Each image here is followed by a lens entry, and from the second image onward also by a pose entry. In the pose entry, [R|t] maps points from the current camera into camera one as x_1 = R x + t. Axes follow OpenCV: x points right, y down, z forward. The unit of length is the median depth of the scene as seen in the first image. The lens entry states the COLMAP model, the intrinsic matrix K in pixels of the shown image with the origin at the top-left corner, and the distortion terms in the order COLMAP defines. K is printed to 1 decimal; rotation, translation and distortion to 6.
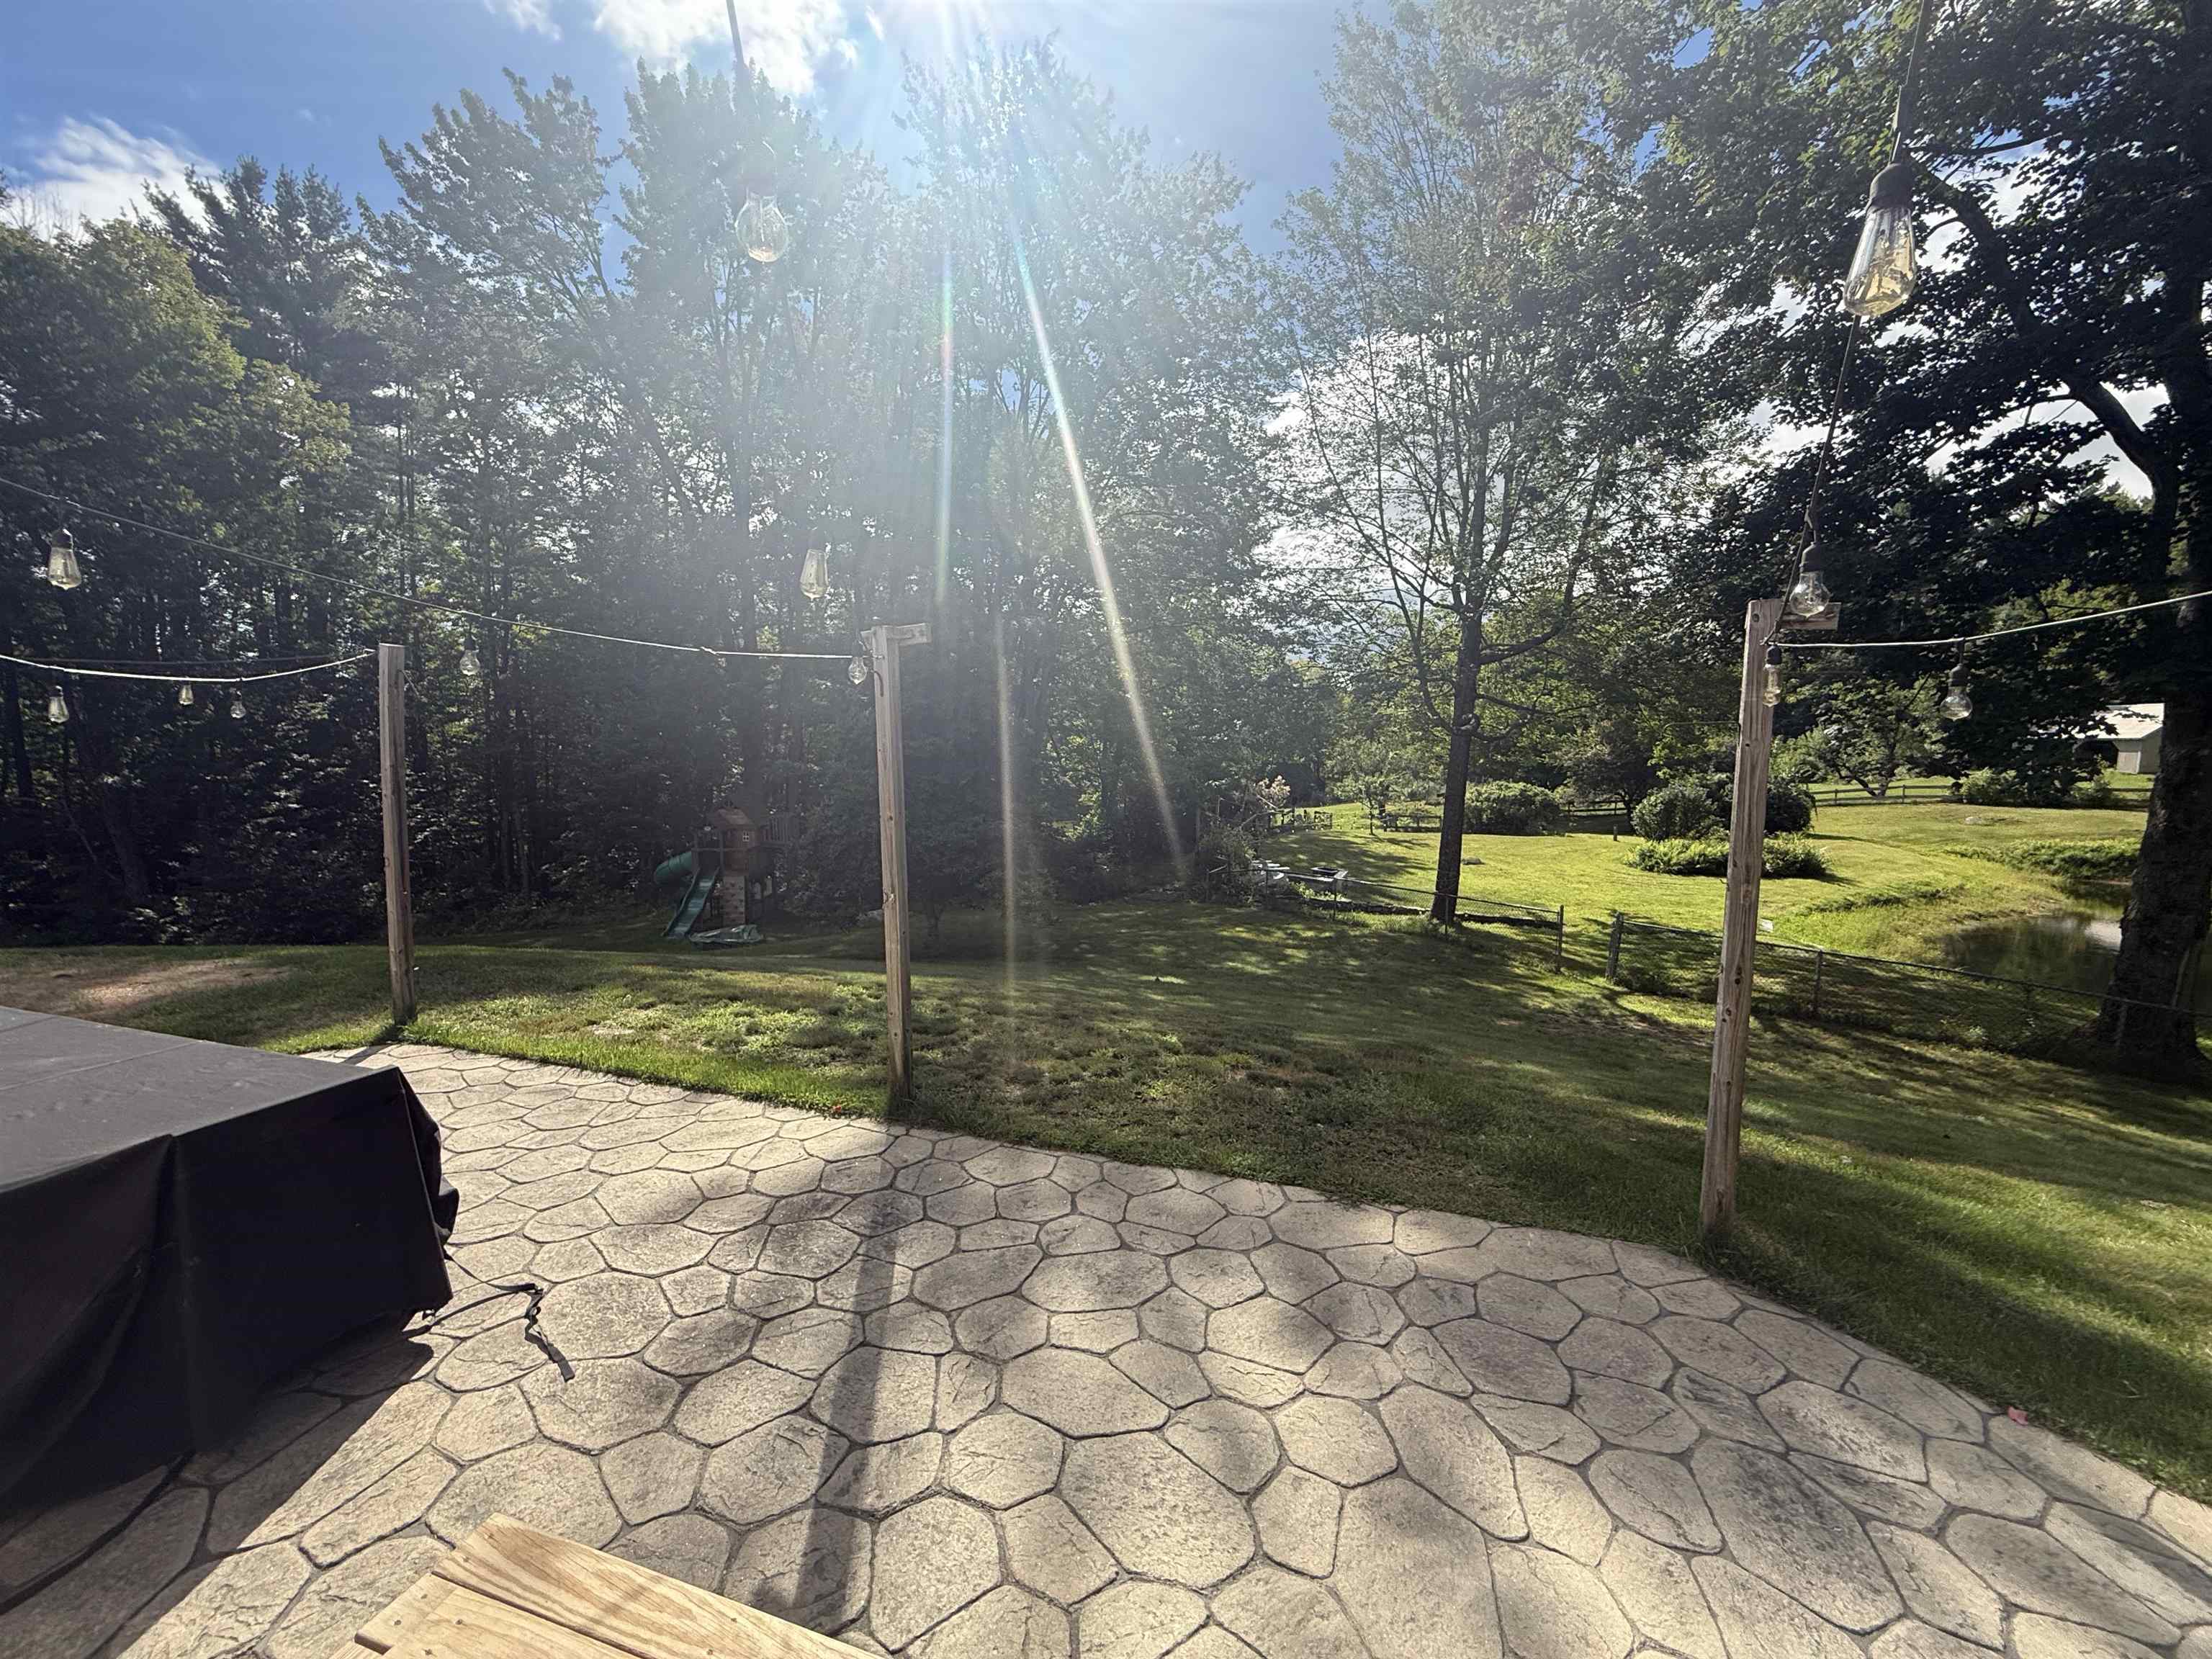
lens RADIAL K [[882.1, 0, 1095.1], [0, 882.1, 825.5], [0, 0, 1]] dist [-0.001100, -0.000188]
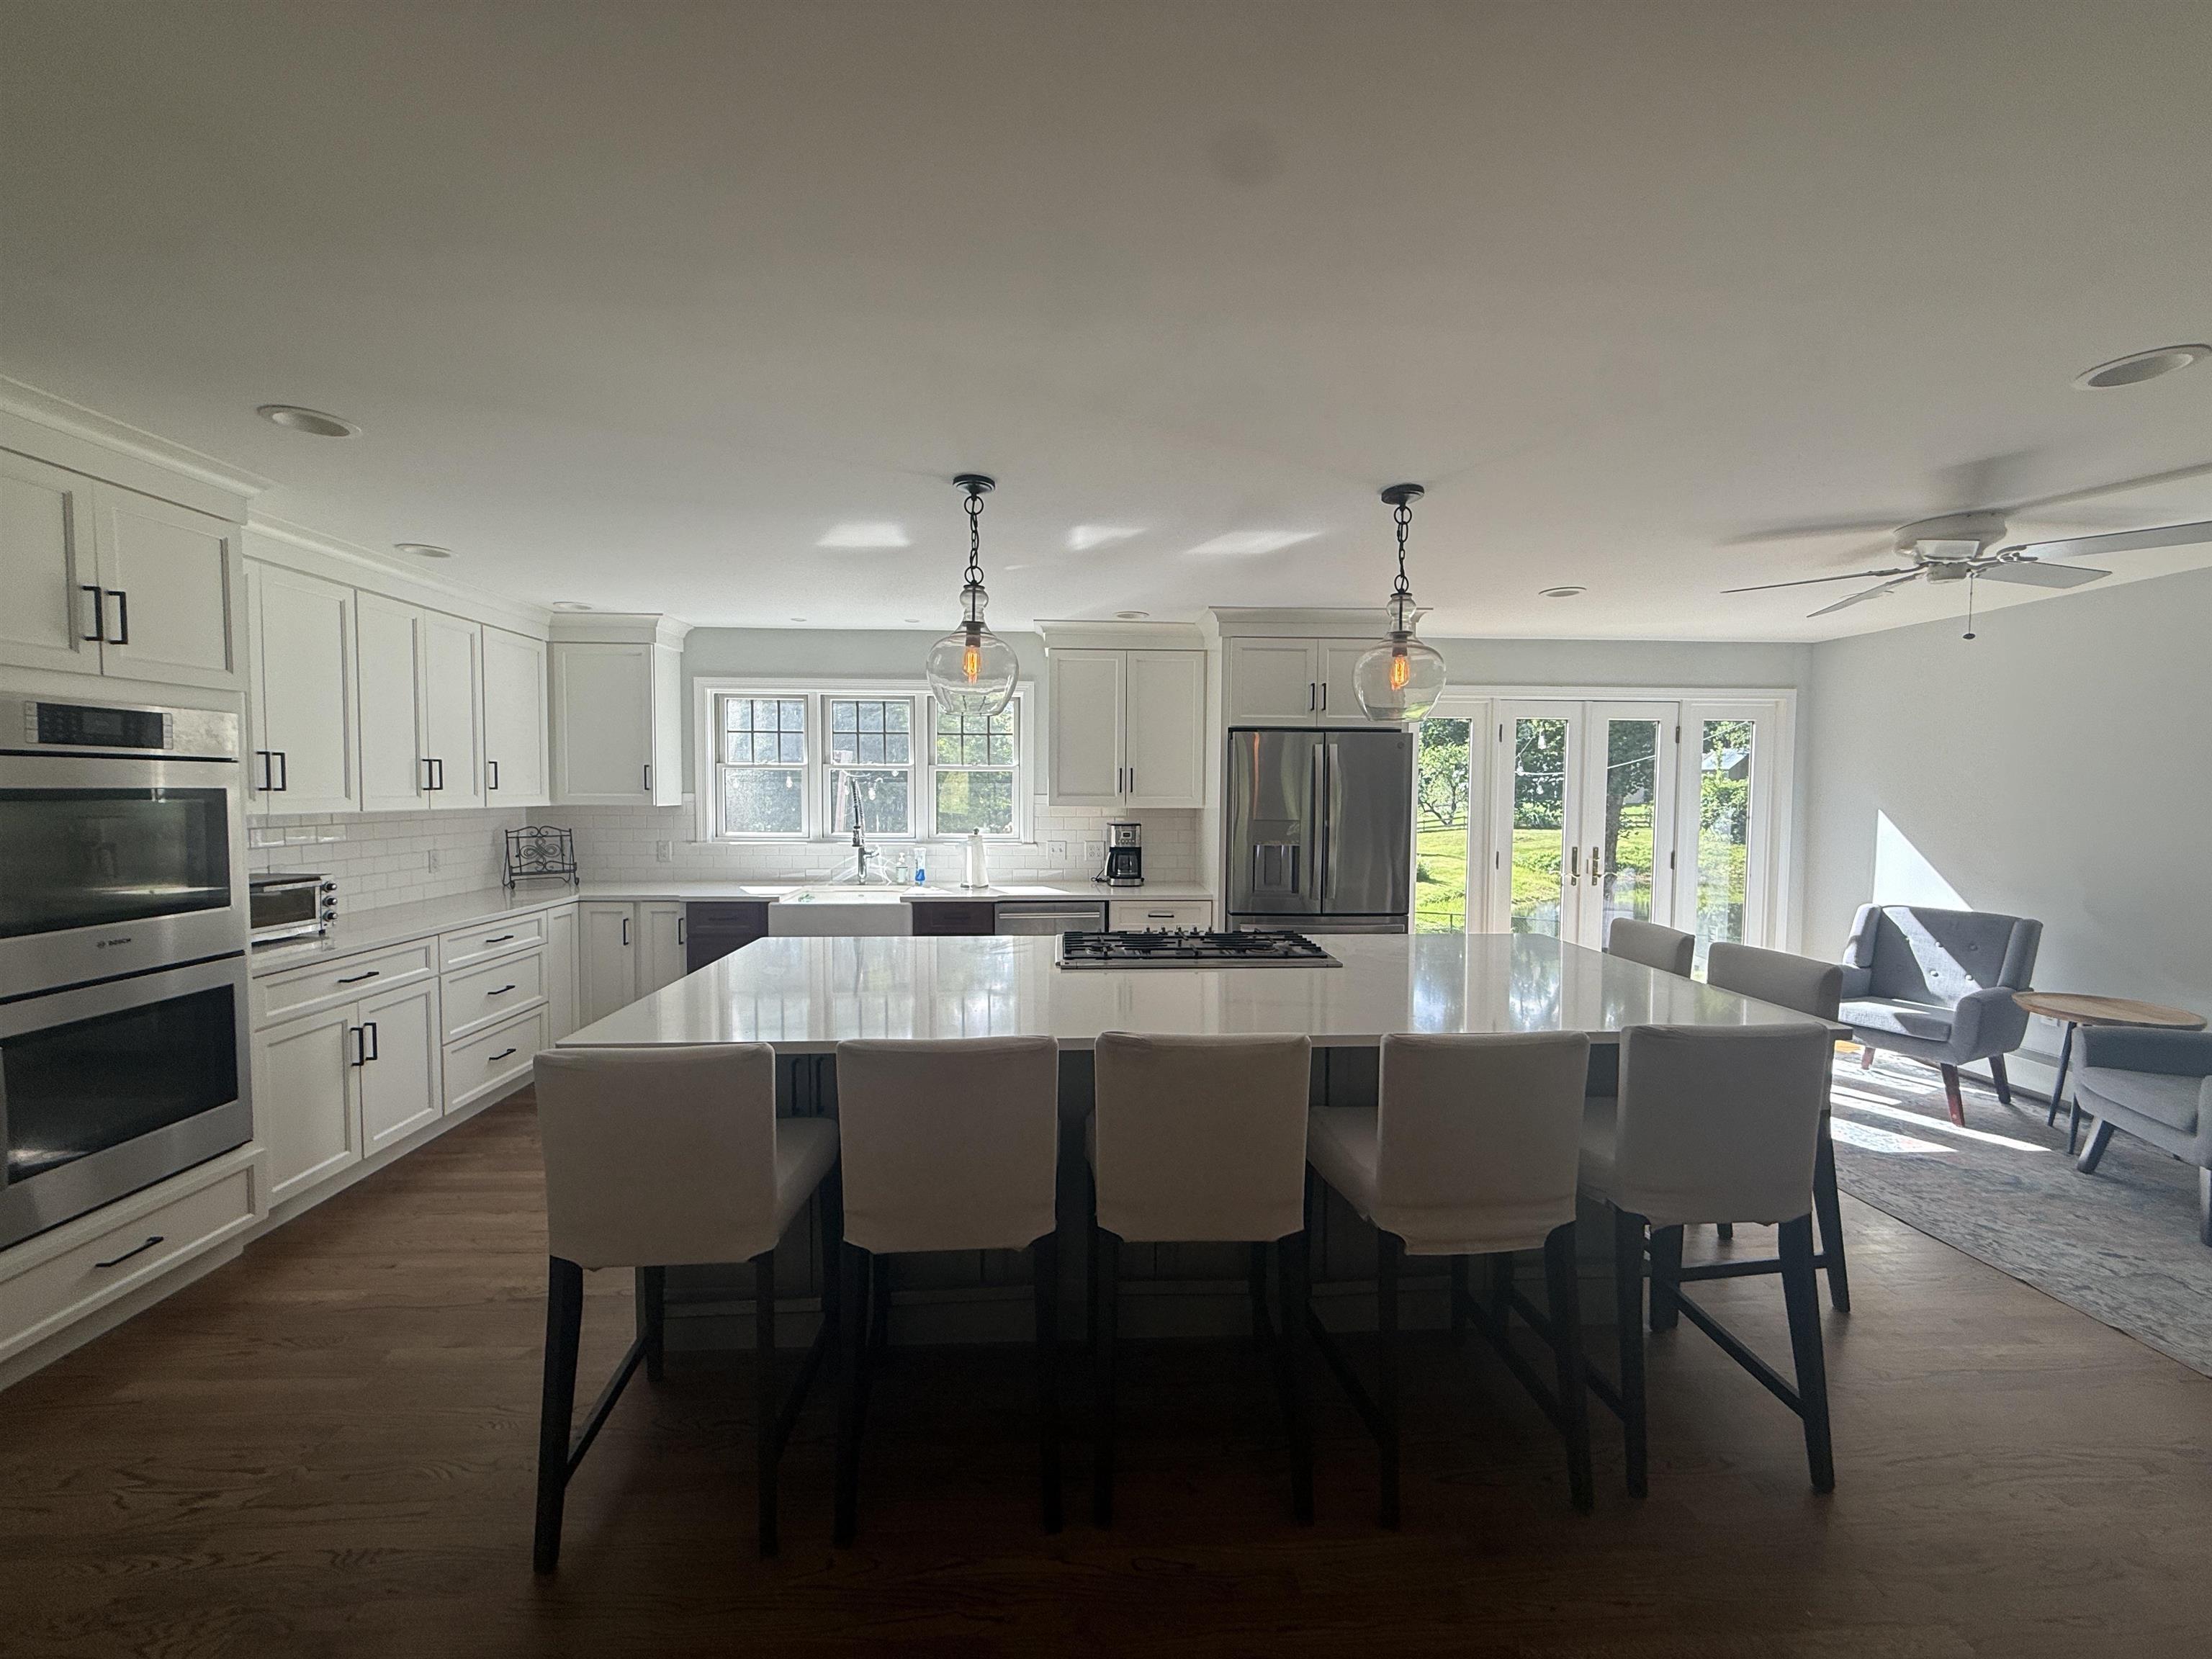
lens RADIAL K [[882.1, 0, 1104.0], [0, 882.1, 828.3], [0, 0, 1]] dist [-0.001100, -0.000188]
pose [[0.934394, -0.025145, 0.355352, -0.320341], [0.042371, 0.998269, -0.040777, 0.020640], [-0.353711, 0.053158, 0.933843, -0.279693]]
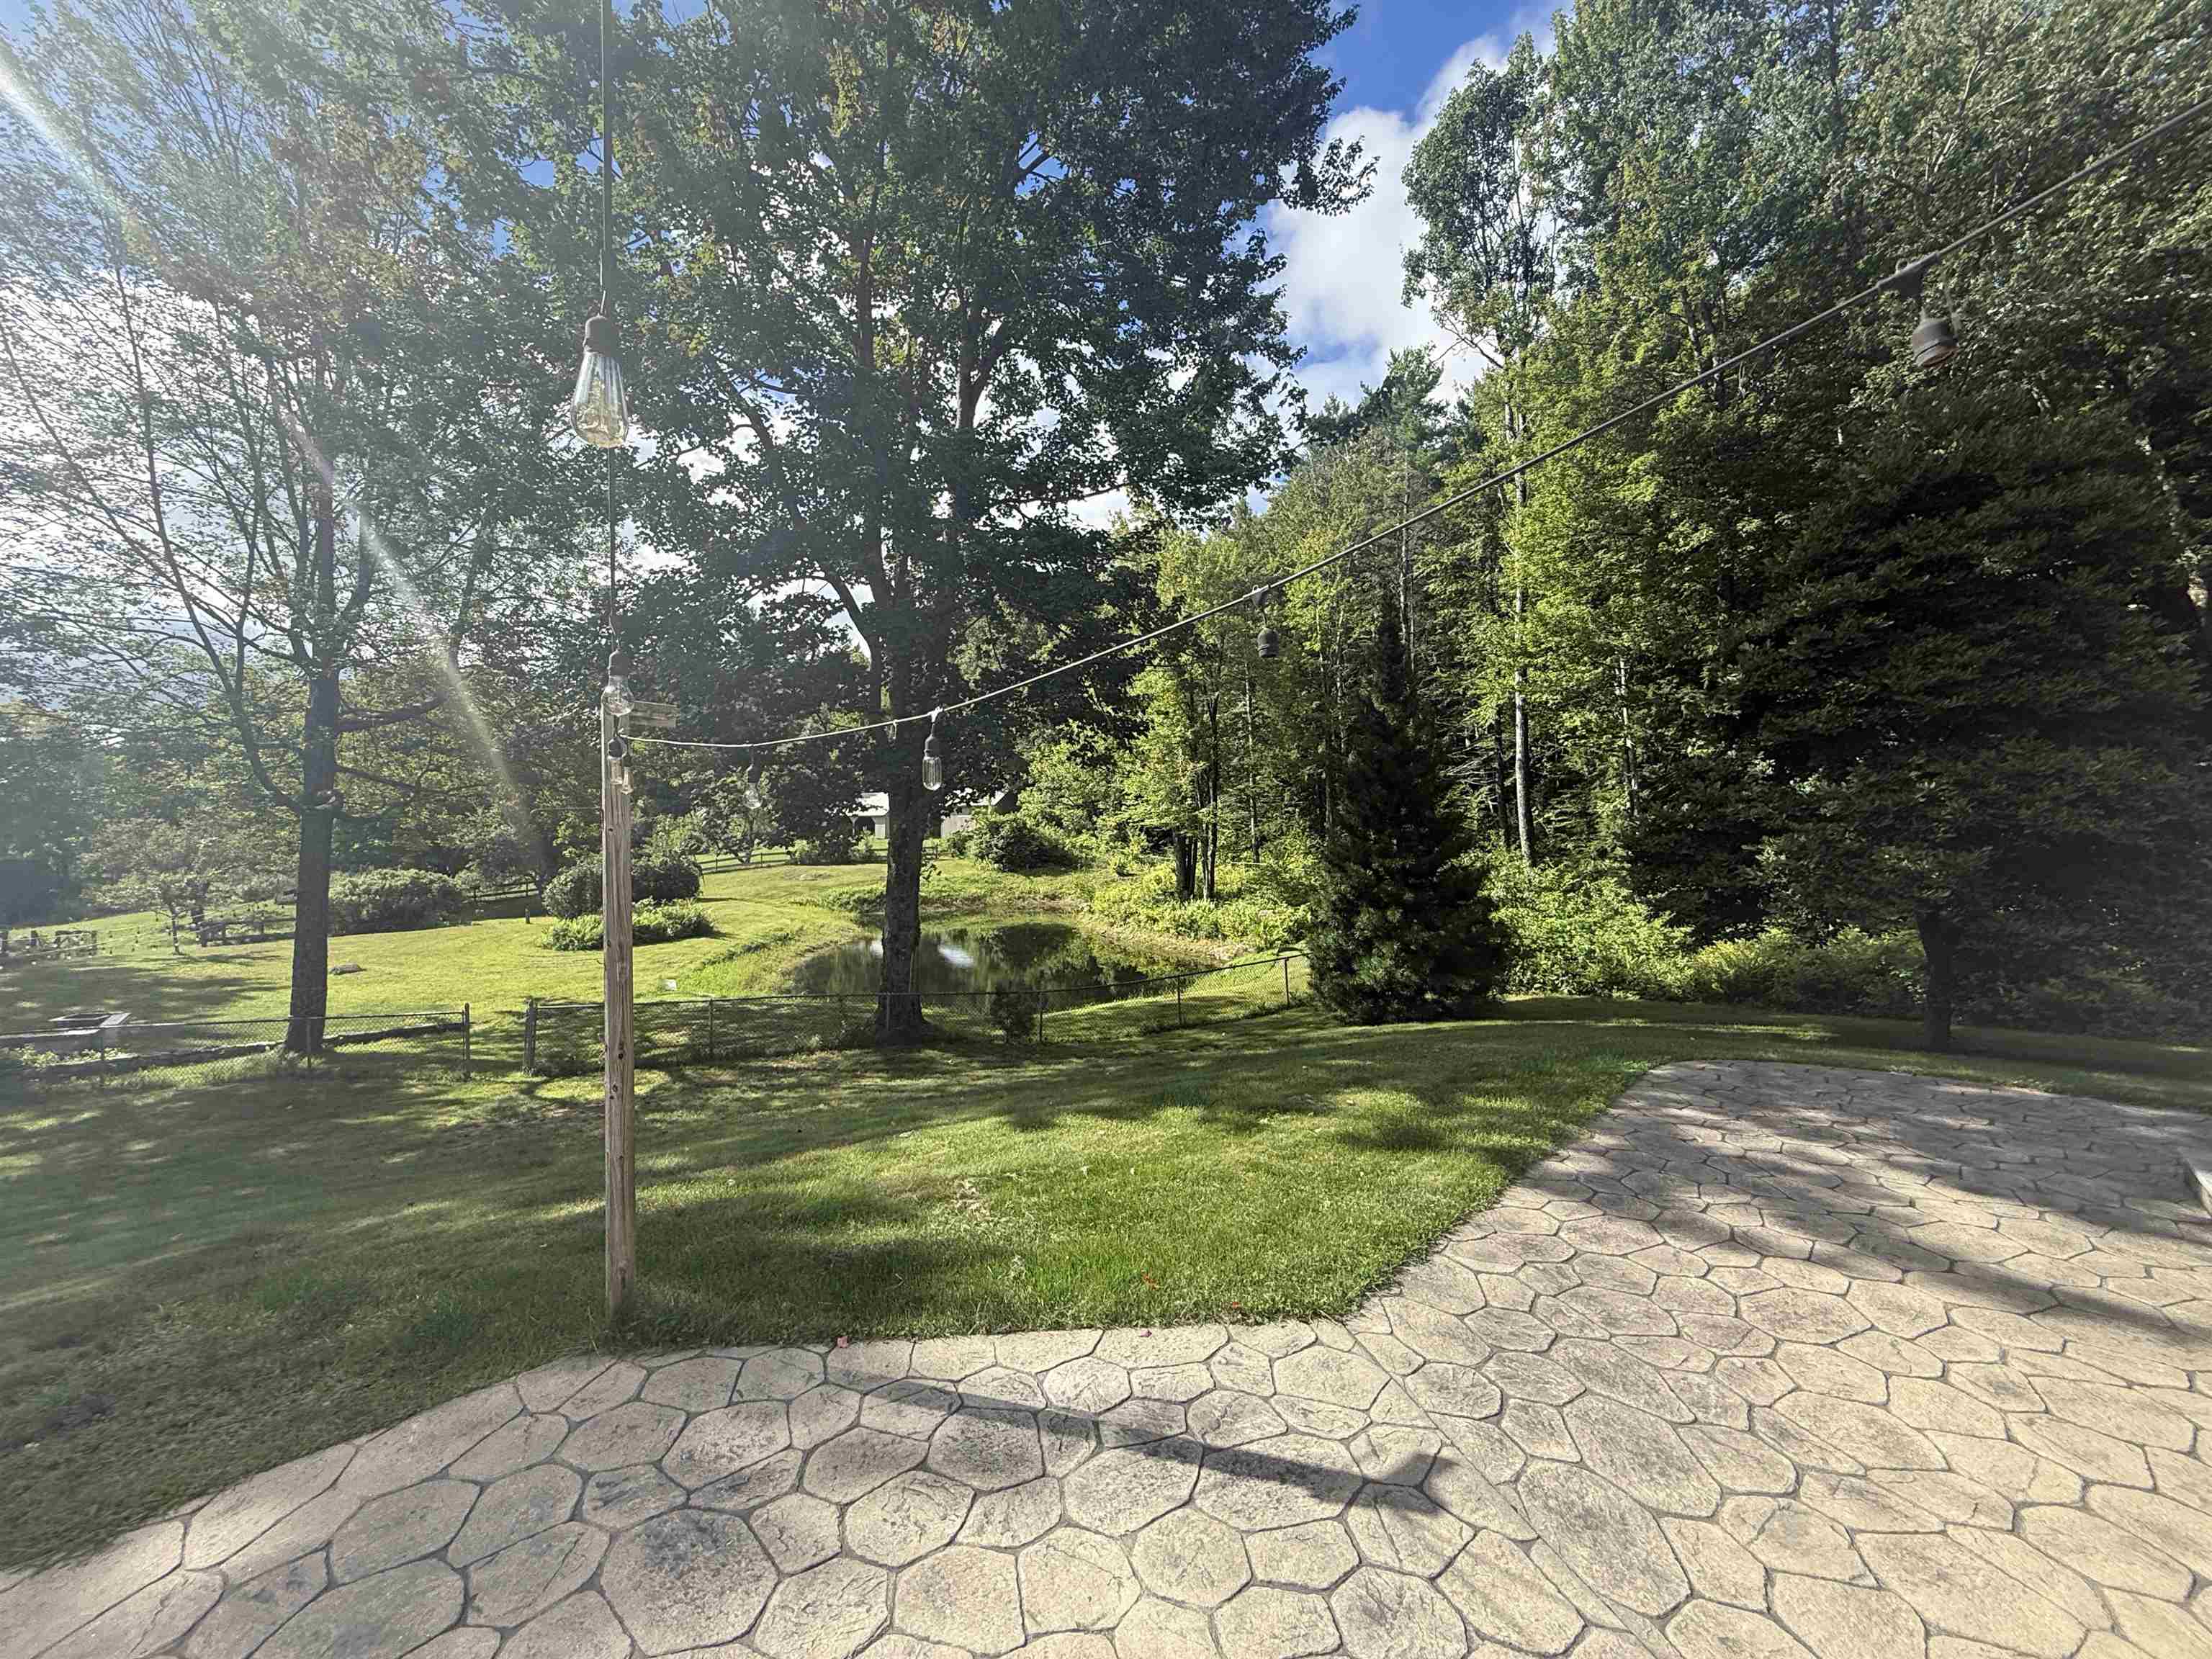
lens RADIAL K [[882.1, 0, 1105.5], [0, 882.1, 822.2], [0, 0, 1]] dist [-0.001100, -0.000188]
pose [[0.441400, -0.011449, 0.897237, 0.012682], [0.094487, 0.994953, -0.033788, -0.001970], [-0.892322, 0.099691, 0.440254, 0.001563]]
